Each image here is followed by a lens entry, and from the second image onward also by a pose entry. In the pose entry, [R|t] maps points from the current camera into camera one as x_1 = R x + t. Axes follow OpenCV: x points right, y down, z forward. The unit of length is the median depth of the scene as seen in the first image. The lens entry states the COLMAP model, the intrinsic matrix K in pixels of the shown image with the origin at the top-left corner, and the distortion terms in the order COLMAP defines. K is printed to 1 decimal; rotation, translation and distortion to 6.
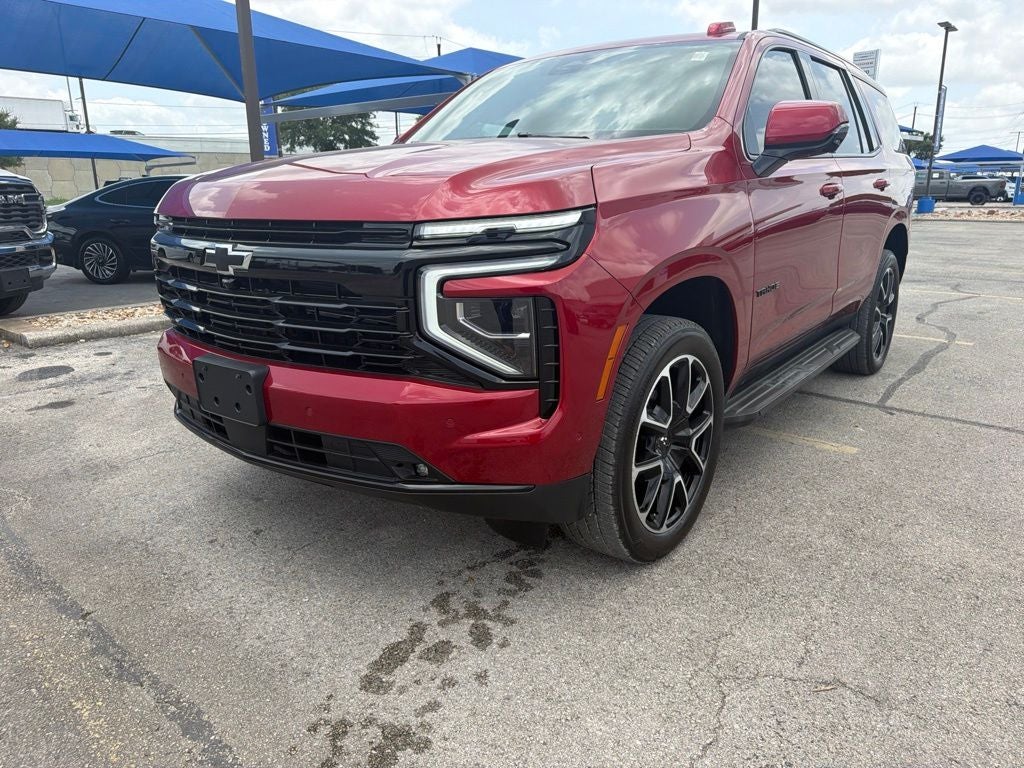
lens RADIAL K [[743.3, 0, 502.8], [0, 743.3, 369.3], [0, 0, 1]] dist [0.028508, -0.040473]
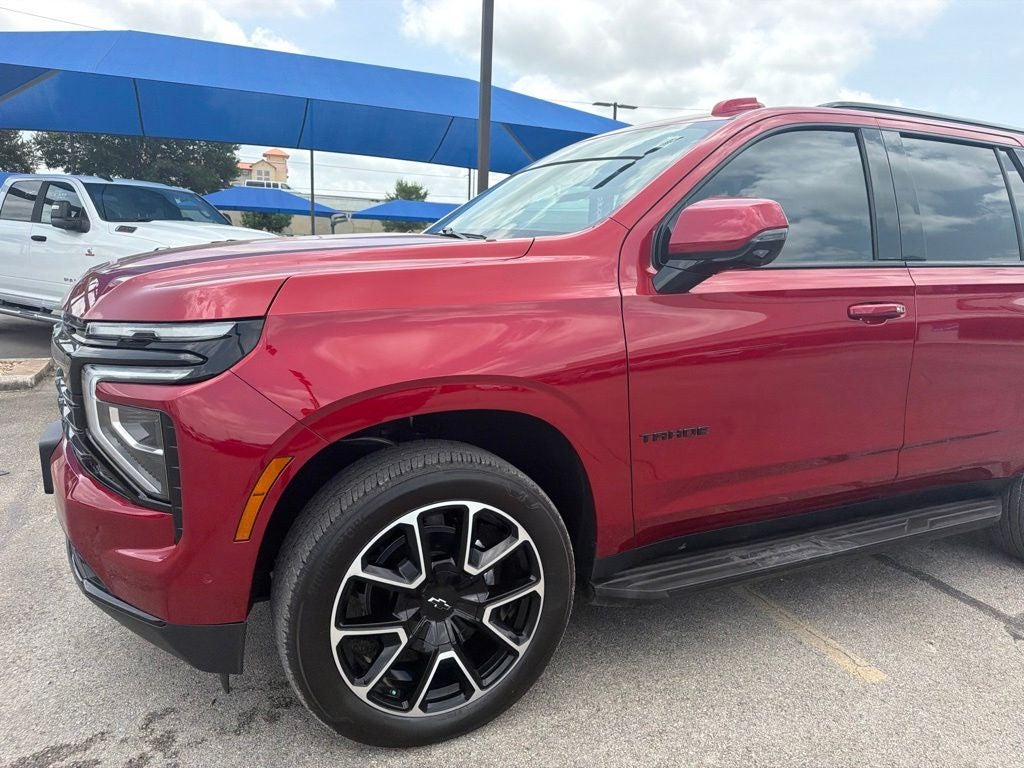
lens RADIAL K [[730.8, 0, 514.1], [0, 730.8, 368.7], [0, 0, 1]] dist [0.029028, -0.044545]
pose [[0.891351, 0.113884, -0.438775, 0.575159], [-0.151756, 0.987044, -0.052098, -0.119448], [0.427157, 0.113024, 0.897085, 0.267598]]
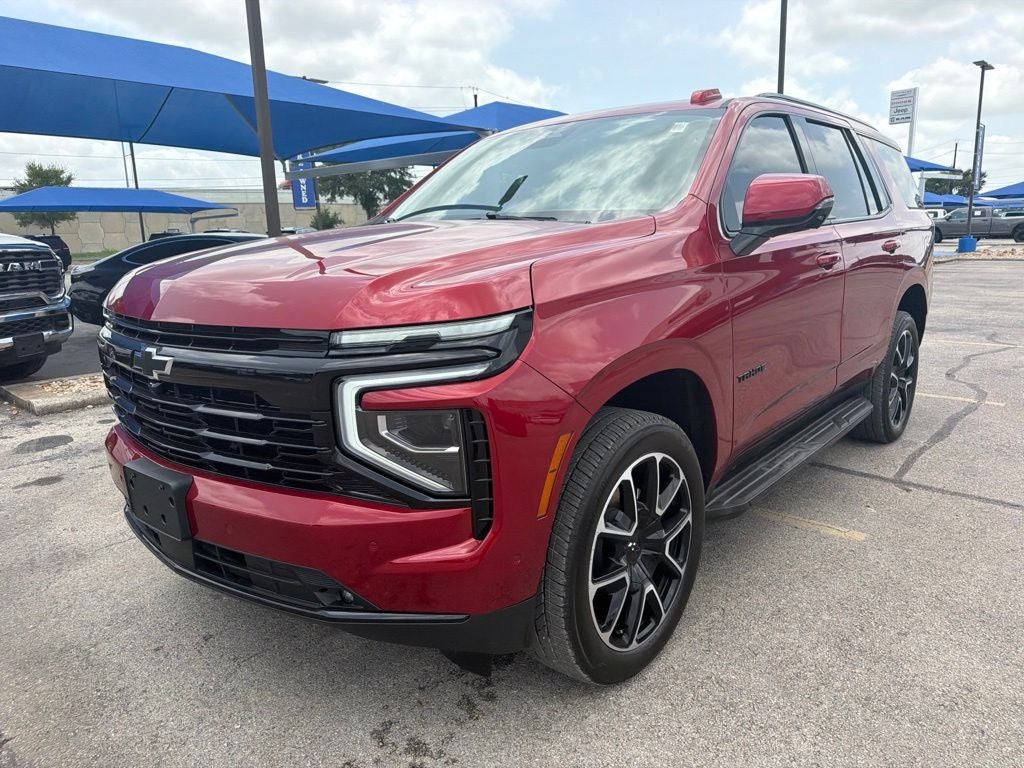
lens RADIAL K [[740.5, 0, 514.3], [0, 740.5, 373.1], [0, 0, 1]] dist [0.025930, -0.037332]
pose [[0.999110, -0.009157, -0.041164, 0.103110], [0.007123, 0.998759, -0.049289, -0.068674], [0.041564, 0.048952, 0.997936, 0.065348]]
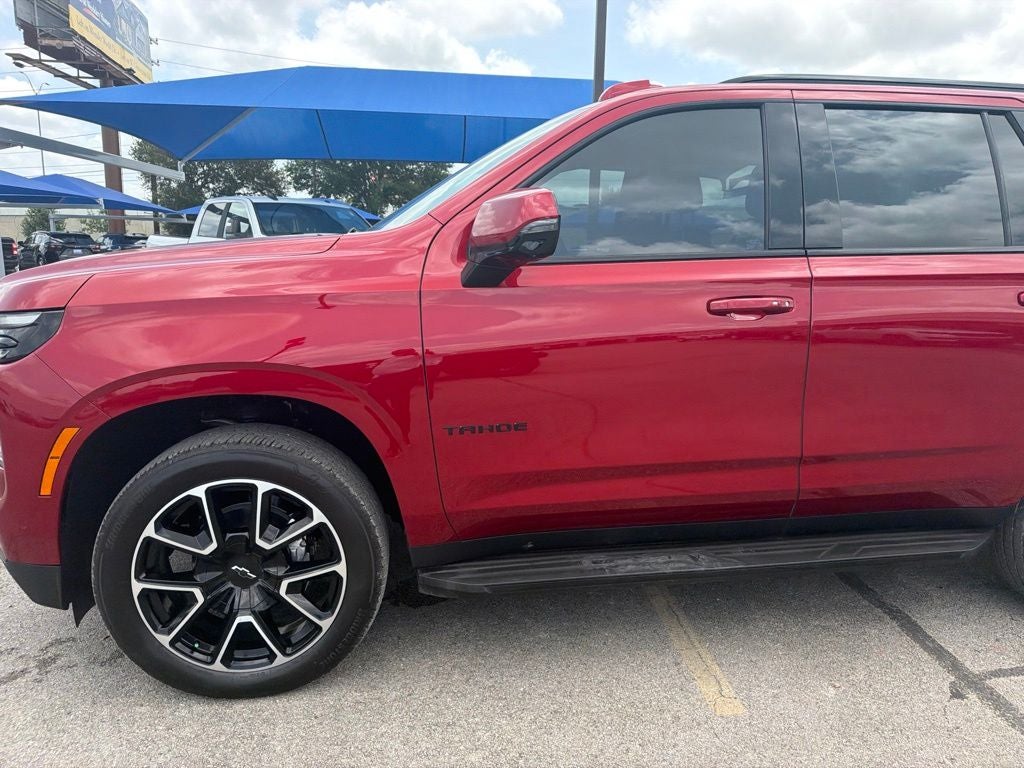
lens RADIAL K [[726.6, 0, 518.2], [0, 726.6, 377.4], [0, 0, 1]] dist [0.024387, -0.035187]
pose [[0.722486, 0.137385, -0.677598, 0.951521], [-0.184542, 0.982821, 0.002503, -0.182761], [0.666302, 0.123237, 0.735428, 0.512728]]
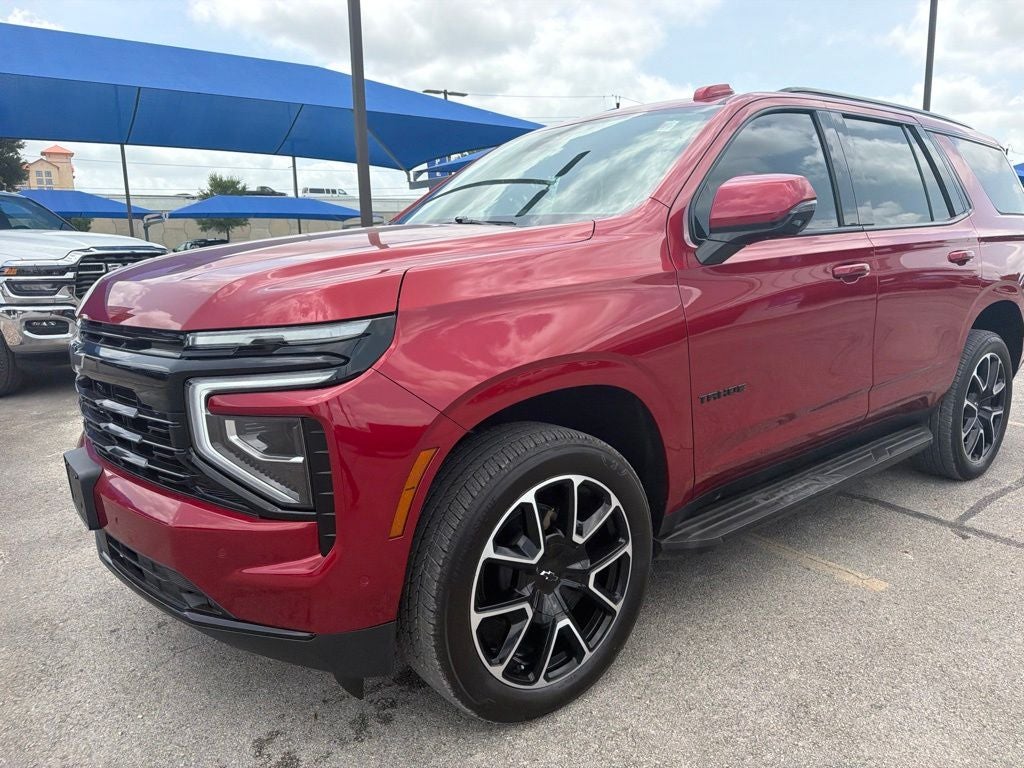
lens RADIAL K [[735.9, 0, 515.2], [0, 735.9, 363.2], [0, 0, 1]] dist [0.028196, -0.042180]
pose [[0.973025, 0.028656, -0.228911, 0.342570], [-0.045161, 0.996718, -0.067191, -0.080987], [0.226235, 0.075716, 0.971126, 0.146729]]
